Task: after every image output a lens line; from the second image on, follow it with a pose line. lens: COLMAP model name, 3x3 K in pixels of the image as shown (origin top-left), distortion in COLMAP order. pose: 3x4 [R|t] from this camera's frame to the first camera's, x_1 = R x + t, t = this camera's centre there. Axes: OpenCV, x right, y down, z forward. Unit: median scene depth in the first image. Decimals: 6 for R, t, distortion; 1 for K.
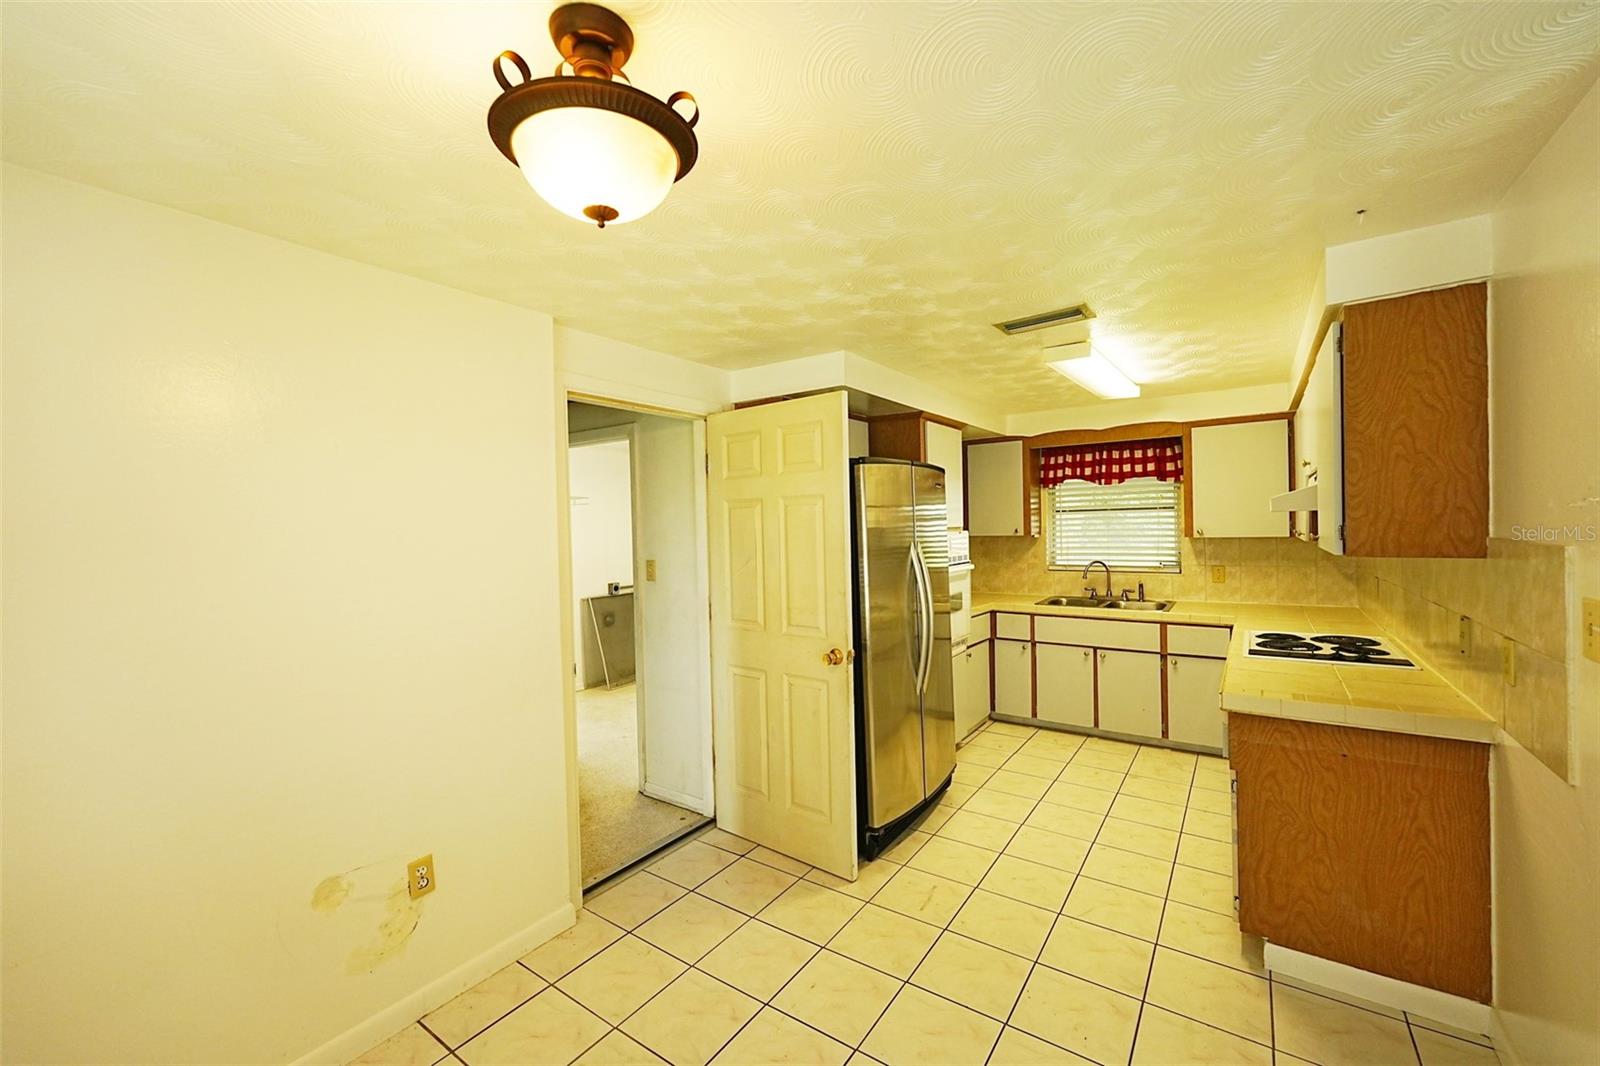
lens RADIAL K [[638.0, 0, 797.6], [0, 638.0, 532.9], [0, 0, 1]] dist [-0.003898, 0.001465]
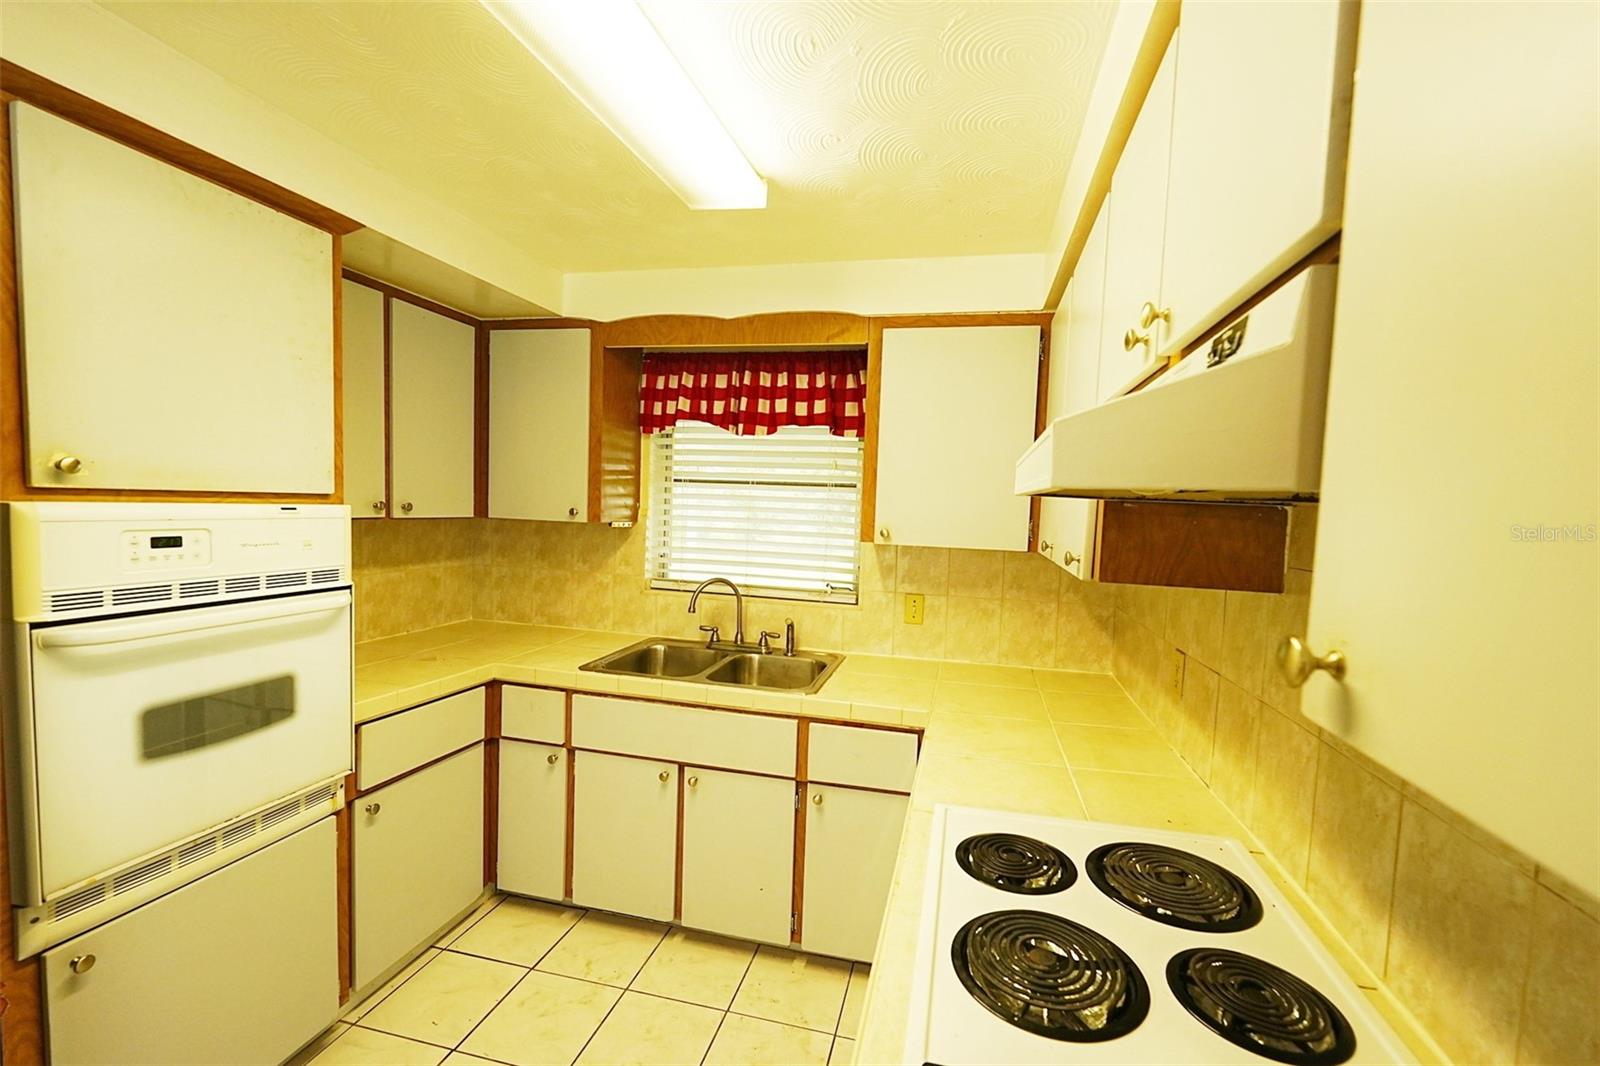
lens RADIAL K [[670.7, 0, 814.3], [0, 670.7, 548.3], [0, 0, 1]] dist [-0.012193, 0.000433]
pose [[0.923113, 0.033322, 0.383082, 0.341309], [-0.055636, 0.997329, 0.047313, -0.011251], [-0.380483, -0.064989, 0.922502, 0.478065]]
